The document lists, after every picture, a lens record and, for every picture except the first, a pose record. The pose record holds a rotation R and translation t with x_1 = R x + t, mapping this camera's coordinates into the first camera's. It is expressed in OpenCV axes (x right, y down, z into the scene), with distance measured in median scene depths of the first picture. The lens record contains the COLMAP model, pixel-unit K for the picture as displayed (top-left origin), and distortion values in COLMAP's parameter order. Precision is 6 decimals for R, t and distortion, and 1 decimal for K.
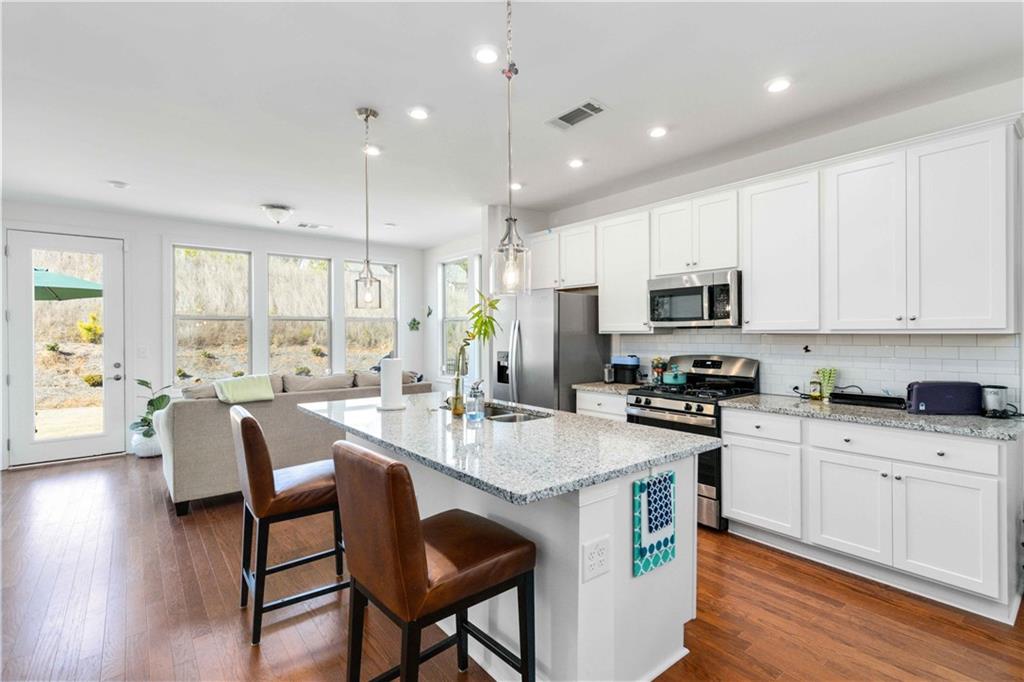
lens RADIAL K [[477.4, 0, 522.8], [0, 477.4, 331.8], [0, 0, 1]] dist [0.001317, 0.000935]
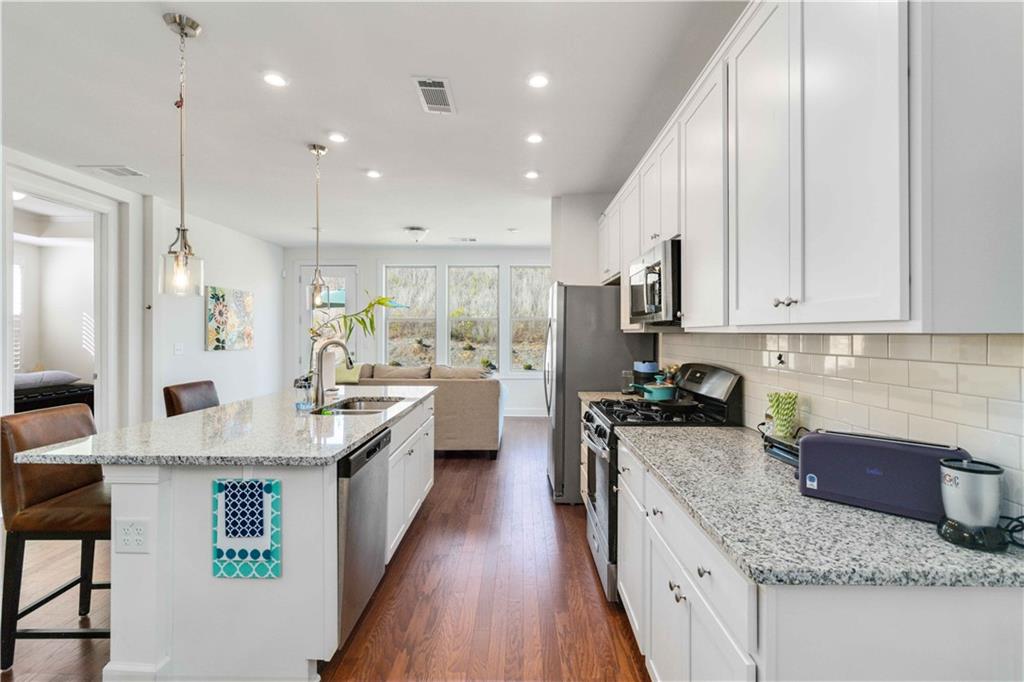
lens RADIAL K [[475.9, 0, 517.9], [0, 475.9, 330.5], [0, 0, 1]] dist [-0.000438, -0.000451]
pose [[0.770901, 0.001663, -0.636953, 0.710700], [-0.003551, 0.999992, -0.001687, 0.002773], [0.636945, 0.003563, 0.770901, 0.338100]]
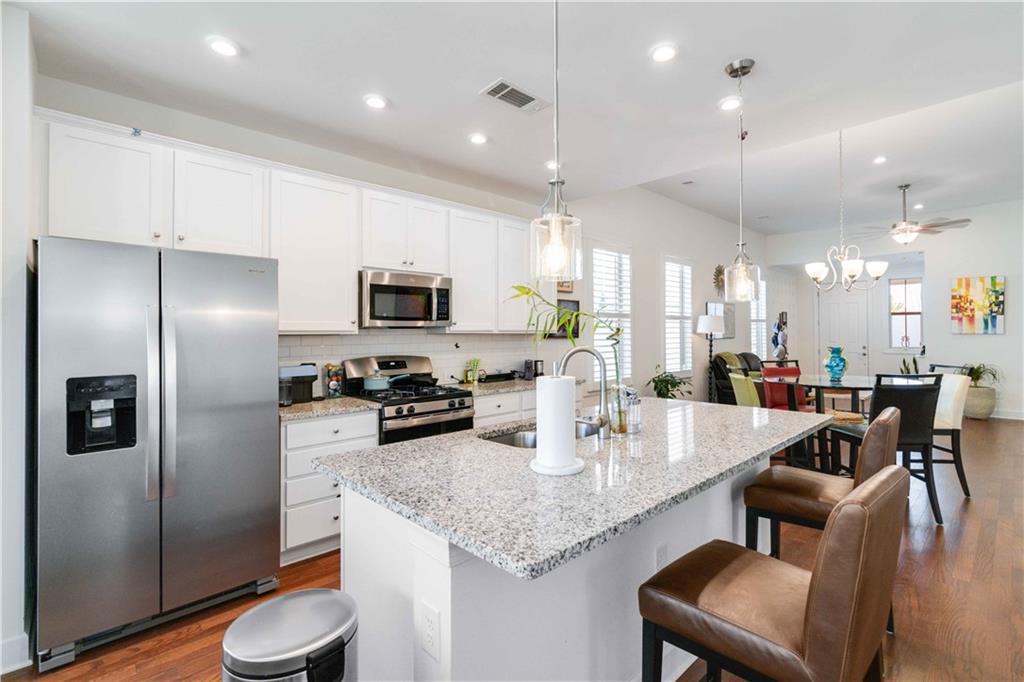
lens RADIAL K [[474.6, 0, 518.5], [0, 474.6, 328.0], [0, 0, 1]] dist [0.000915, 0.000248]
pose [[-0.072526, 0.017055, 0.997221, -0.689627], [0.006086, 0.999843, -0.016657, 0.010226], [-0.997348, 0.004861, -0.072619, 0.917080]]
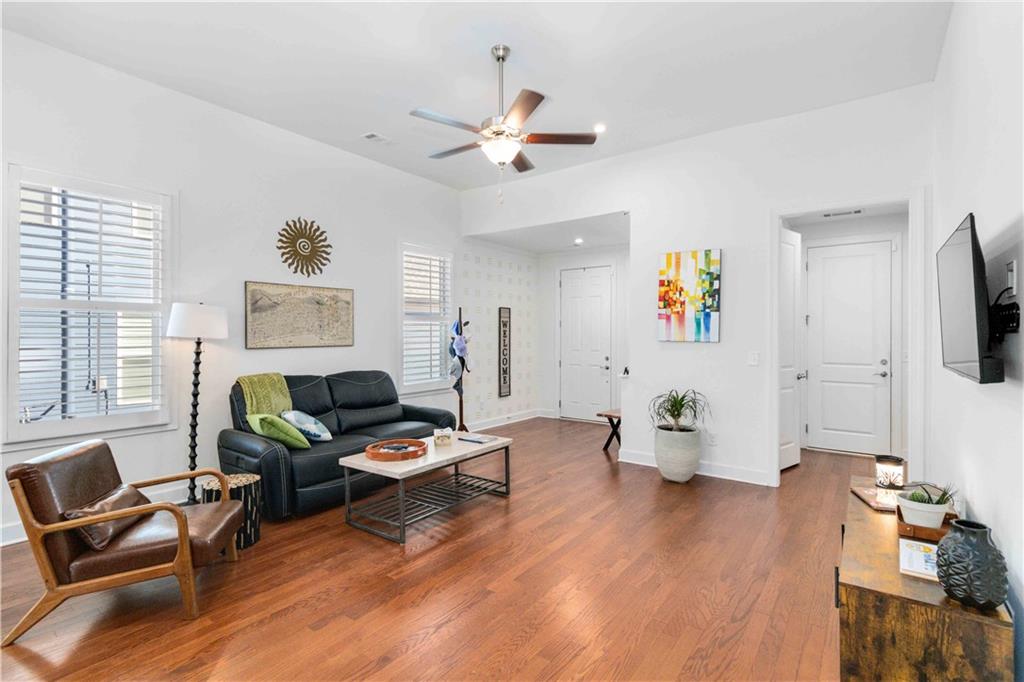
lens RADIAL K [[478.3, 0, 522.2], [0, 478.3, 338.5], [0, 0, 1]] dist [-0.000165, 0.000047]
pose [[-0.250731, -0.001286, 0.968056, 0.121793], [-0.000054, 0.999999, 0.001314, 0.003123], [-0.968057, 0.000277, -0.250731, -0.543324]]
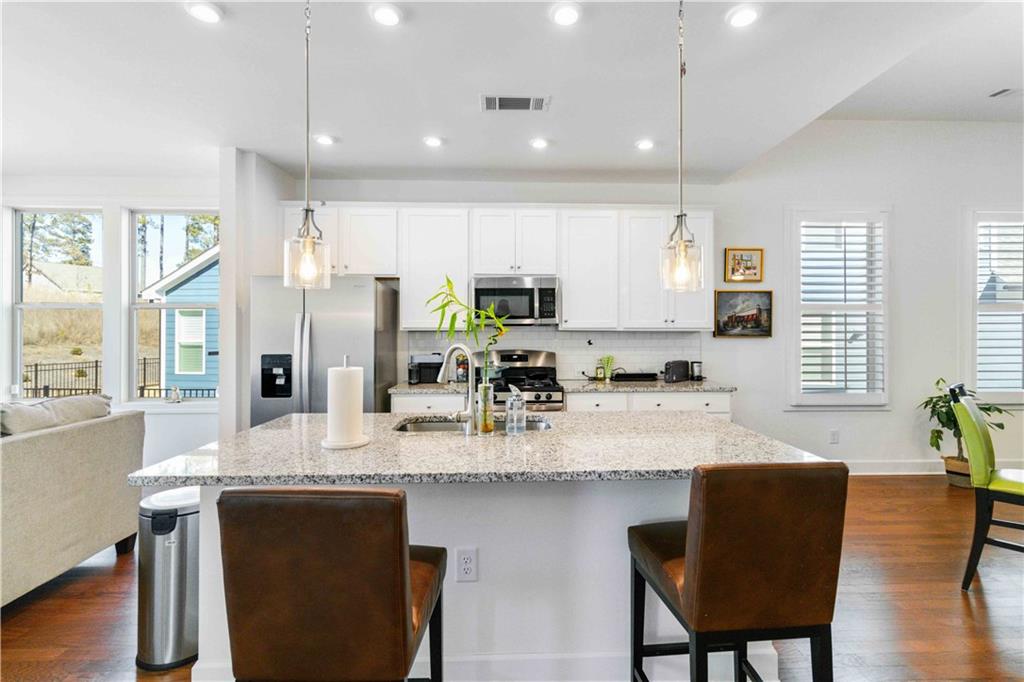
lens RADIAL K [[474.6, 0, 518.5], [0, 474.6, 328.0], [0, 0, 1]] dist [0.000915, 0.000248]
pose [[0.610212, 0.008361, 0.792194, -0.549777], [-0.003697, 0.999963, -0.007707, 0.006650], [-0.792230, 0.001774, 0.610220, 0.356475]]
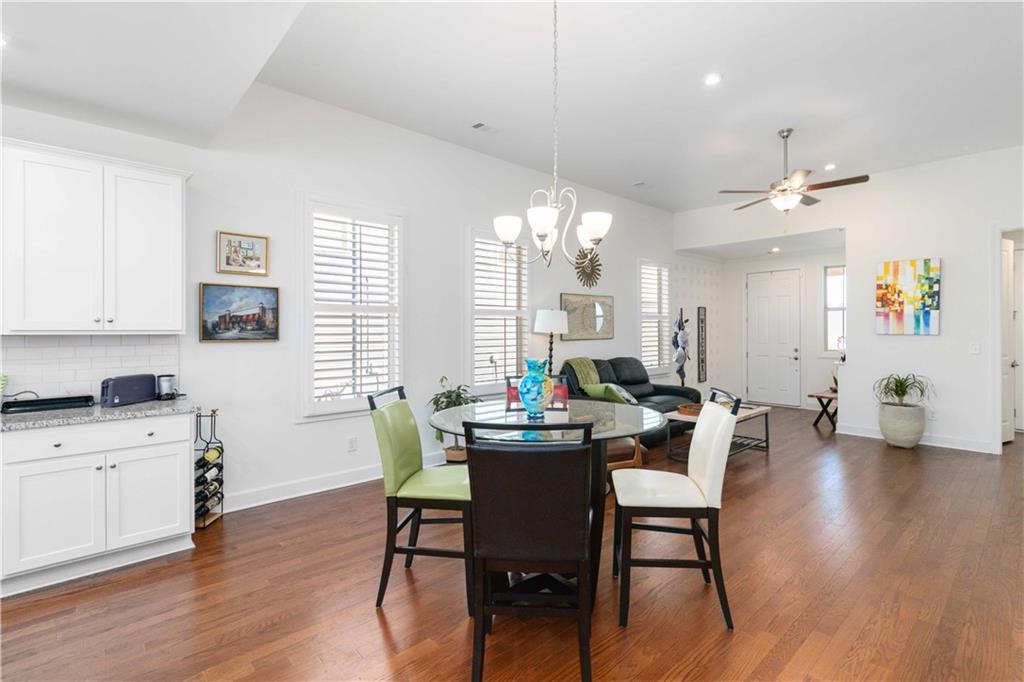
lens RADIAL K [[477.4, 0, 522.8], [0, 477.4, 331.8], [0, 0, 1]] dist [0.001317, 0.000935]
pose [[-0.057040, 0.003752, 0.998365, -0.260322], [0.004010, 0.999986, -0.003529, 0.004324], [-0.998364, 0.003803, -0.057055, 0.091364]]
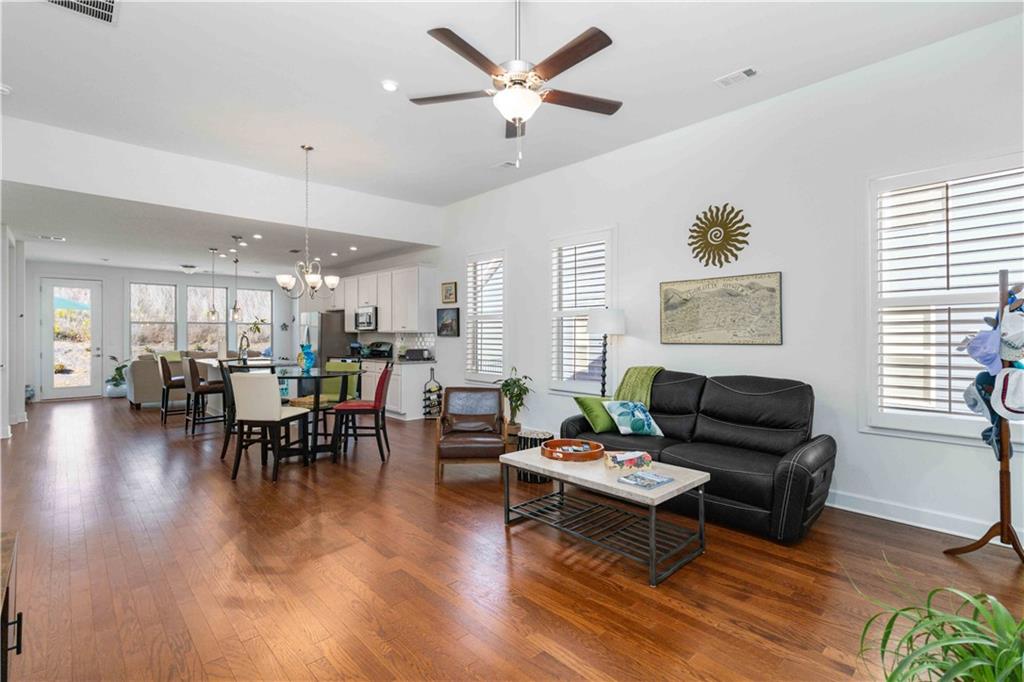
lens RADIAL K [[475.9, 0, 517.9], [0, 475.9, 330.5], [0, 0, 1]] dist [-0.000438, -0.000451]
pose [[0.997112, 0.002895, 0.075885, 0.999063], [-0.002708, 0.999993, -0.002572, -0.001312], [-0.075892, 0.002359, 0.997113, -1.517091]]
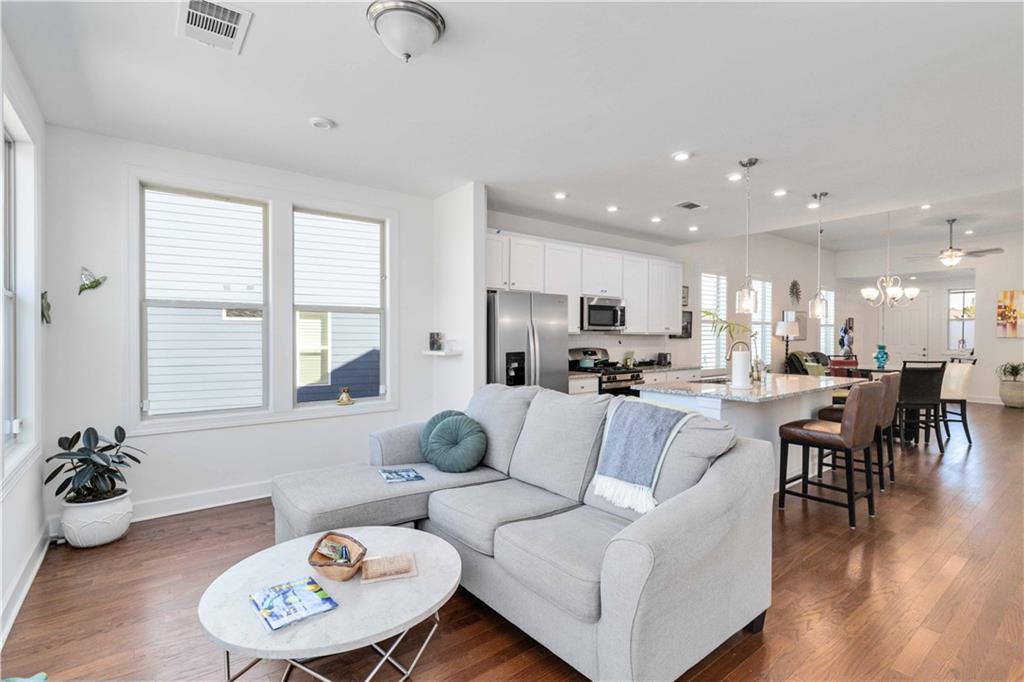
lens RADIAL K [[482.8, 0, 523.4], [0, 482.8, 341.1], [0, 0, 1]] dist [0.002355, 0.000376]
pose [[0.019811, -0.006515, 0.999783, -1.401494], [-0.001354, 0.999978, 0.006543, 0.018011], [-0.999803, -0.001483, 0.019802, 1.346246]]
